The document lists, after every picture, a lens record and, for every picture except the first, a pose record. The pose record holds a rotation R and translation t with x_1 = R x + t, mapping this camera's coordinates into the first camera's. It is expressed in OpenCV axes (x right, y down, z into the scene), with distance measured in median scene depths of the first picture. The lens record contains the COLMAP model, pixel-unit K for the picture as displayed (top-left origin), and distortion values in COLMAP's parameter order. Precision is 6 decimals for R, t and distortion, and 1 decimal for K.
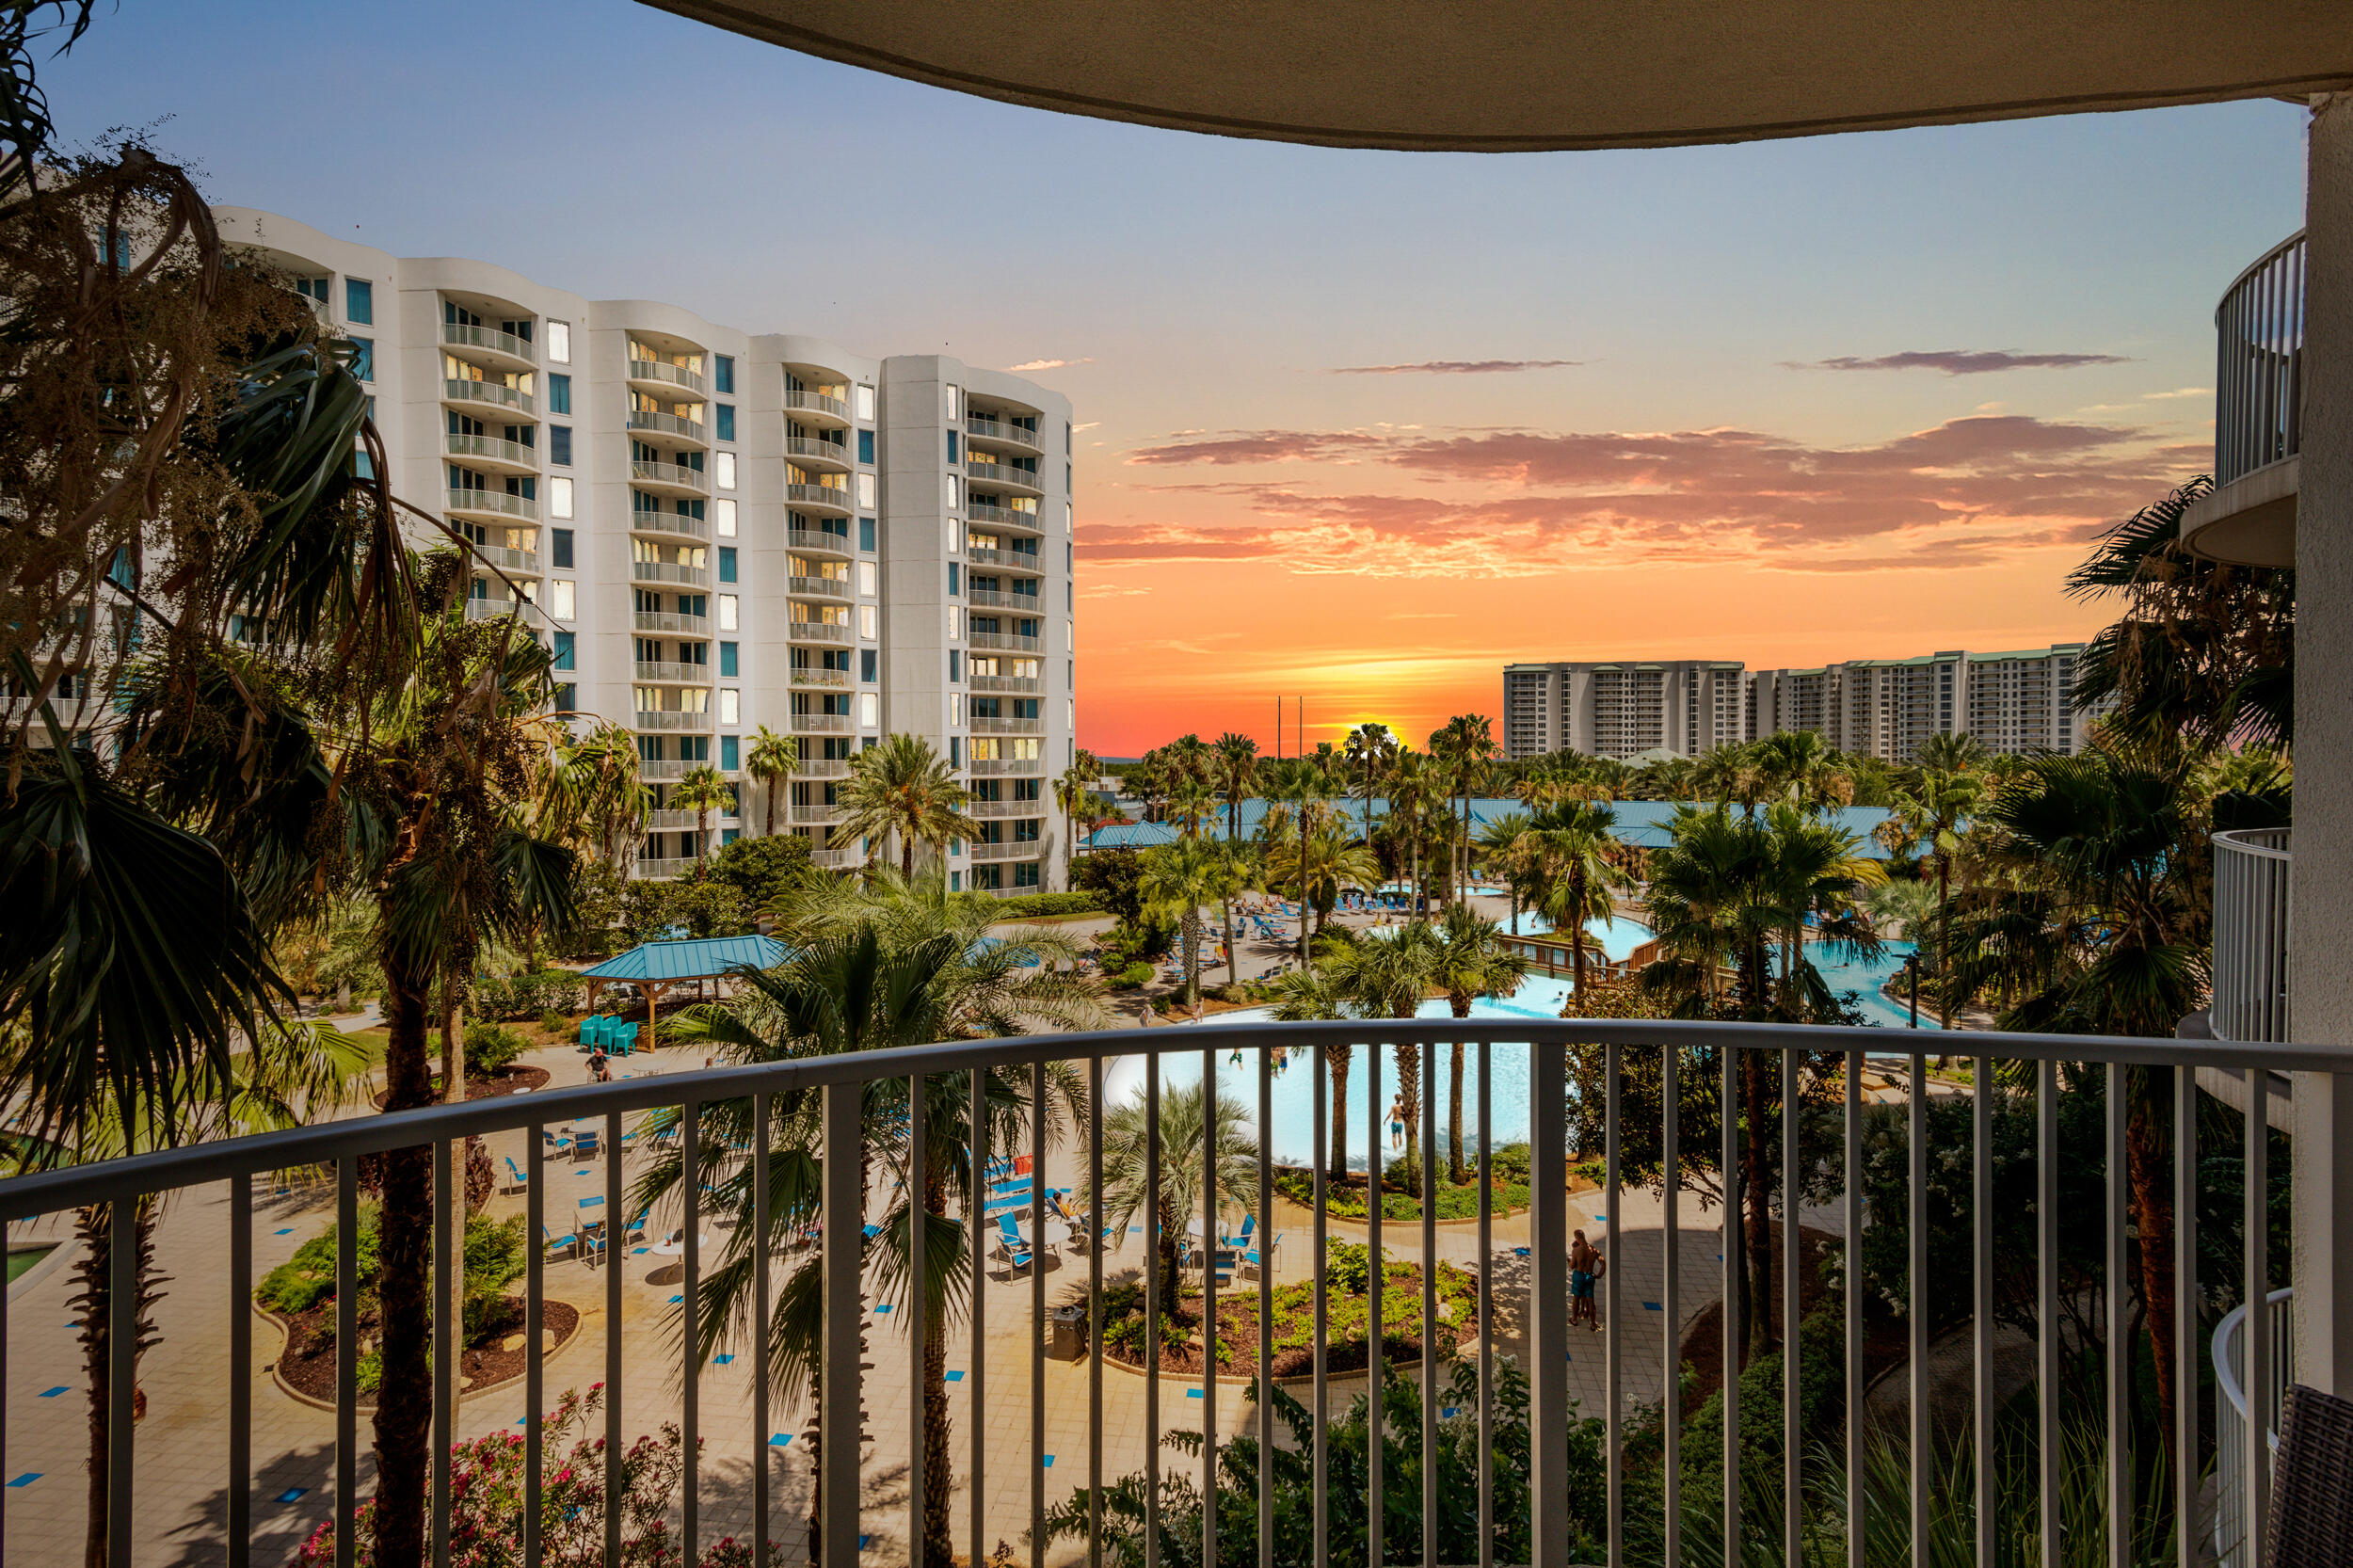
lens RADIAL K [[1183.6, 0, 1221.6], [0, 1183.6, 774.2], [0, 0, 1]] dist [0.000037, -0.000316]
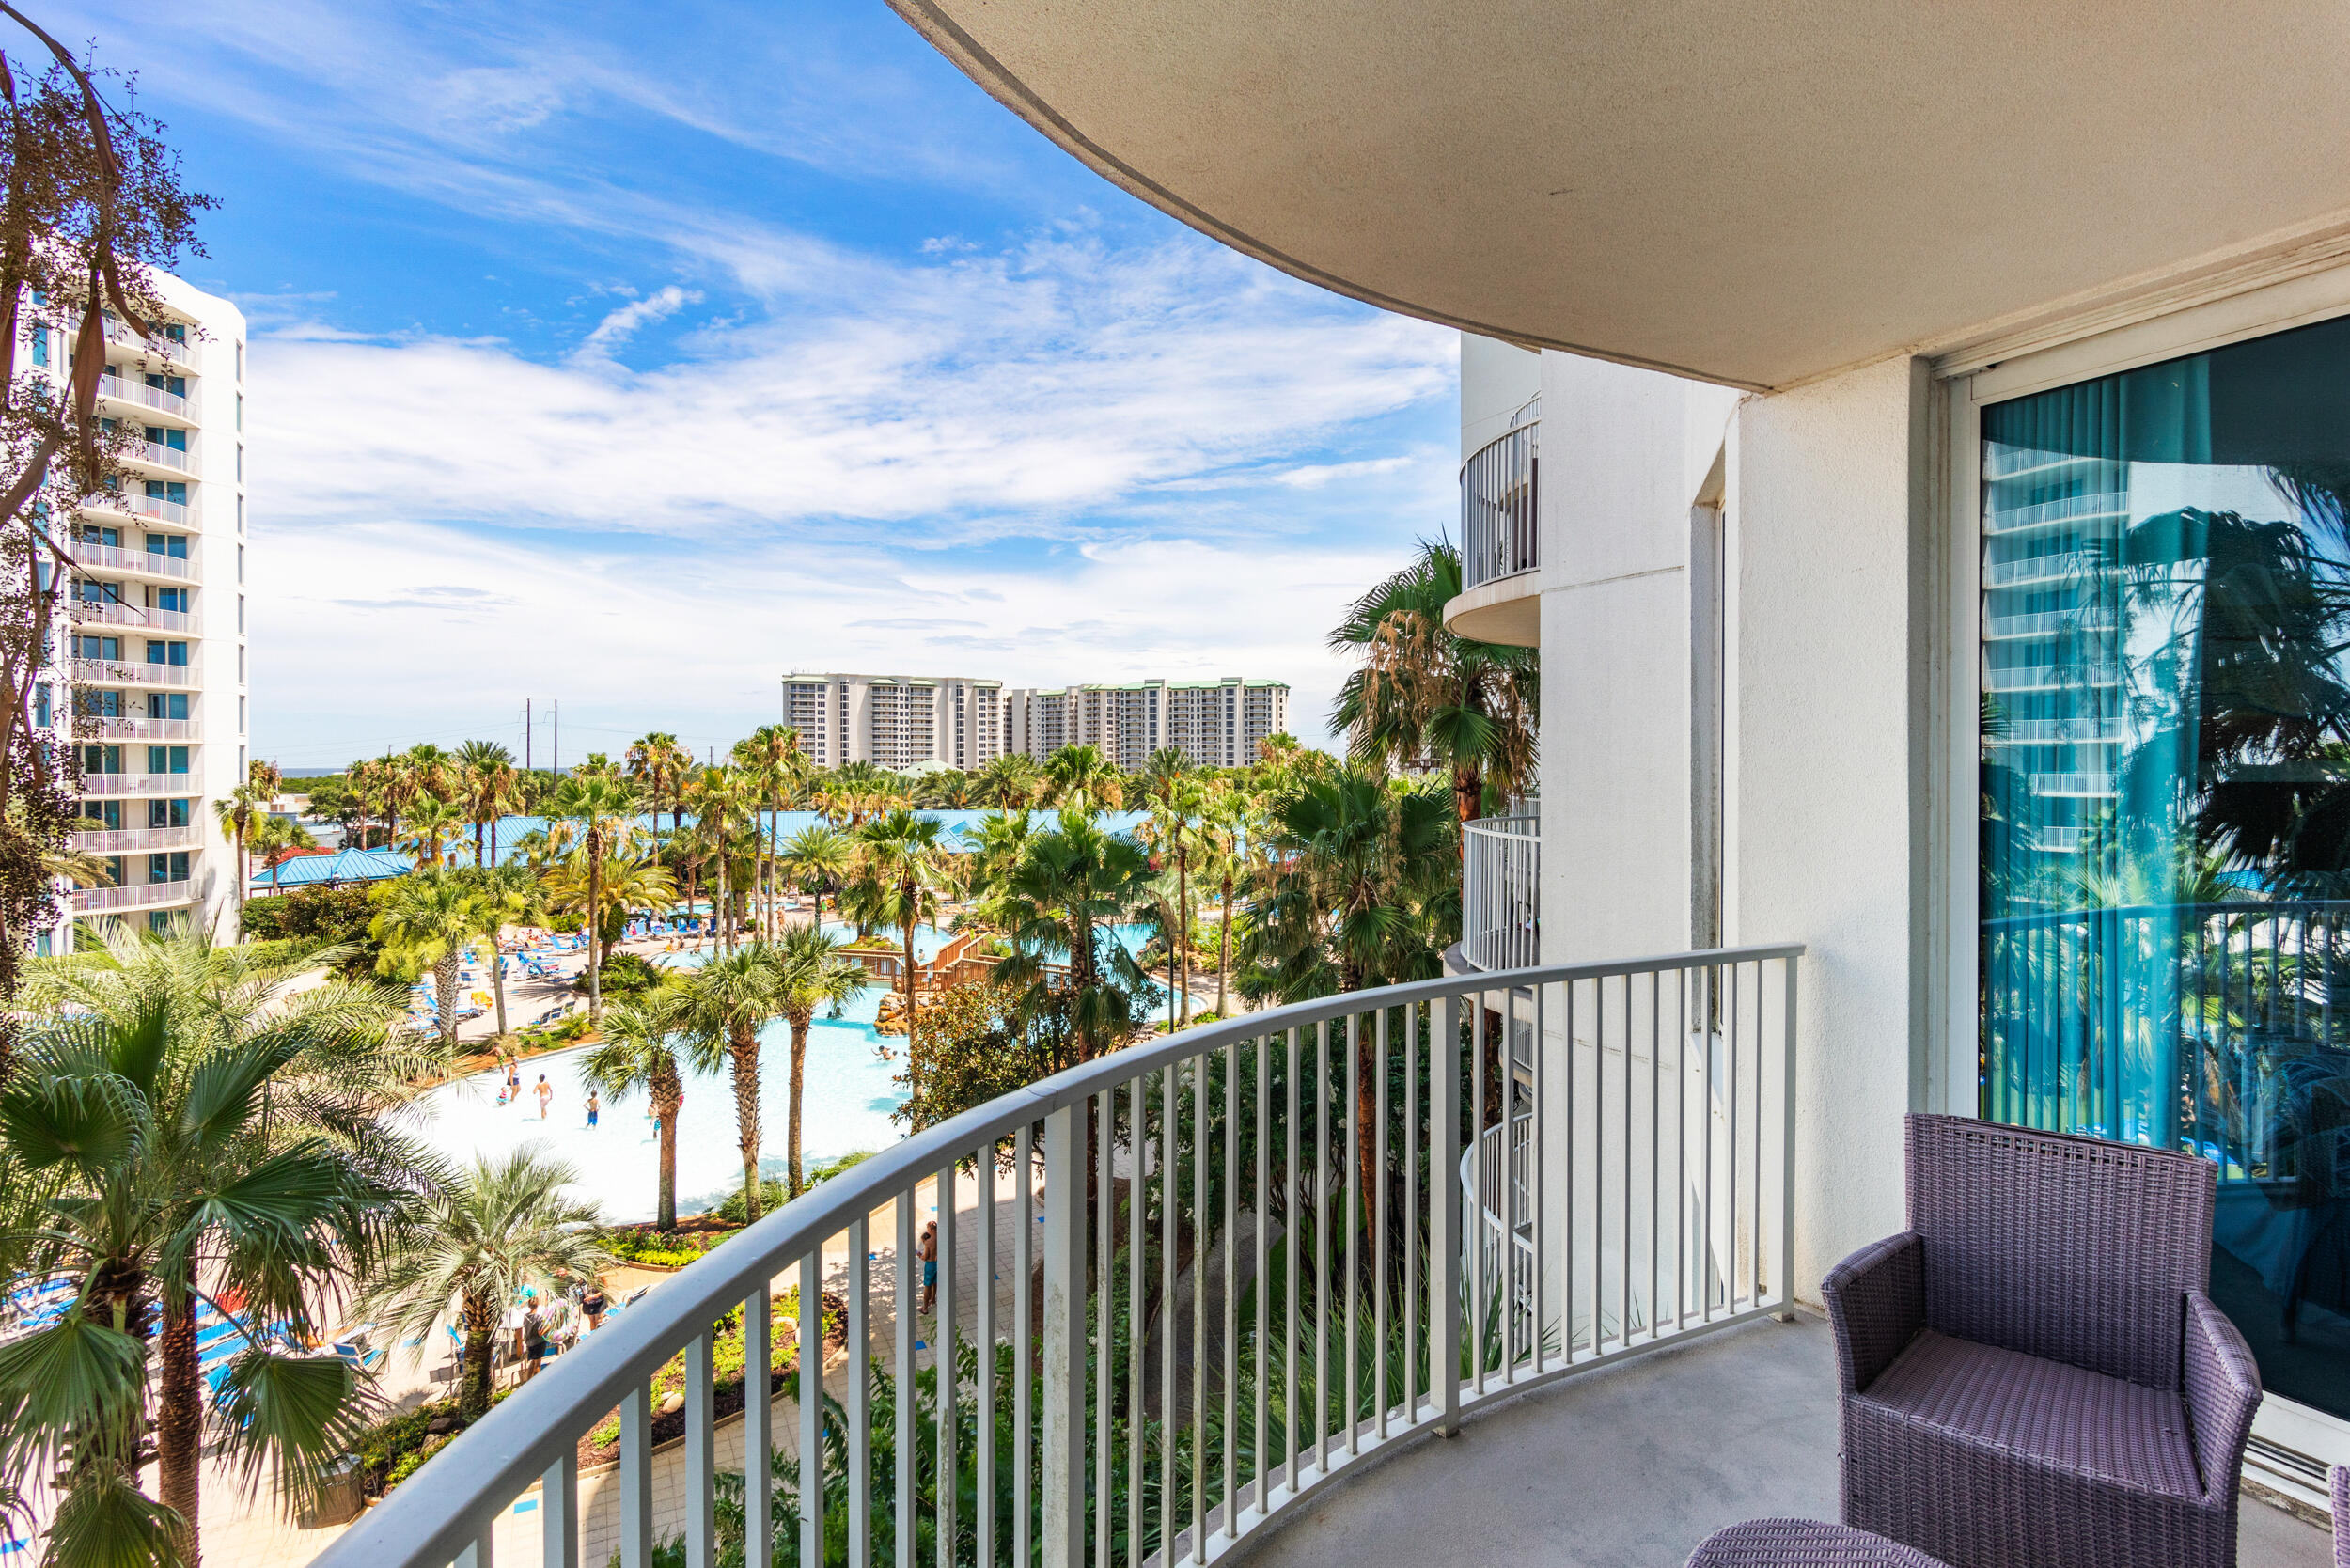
lens RADIAL K [[1182.2, 0, 1138.6], [0, 1182.2, 725.4], [0, 0, 1]] dist [0.000037, -0.000316]
pose [[0.817371, 0.017384, 0.575849, -0.134645], [0.010748, 0.998911, -0.045411, -0.003135], [-0.576011, 0.043307, 0.816294, 0.029435]]
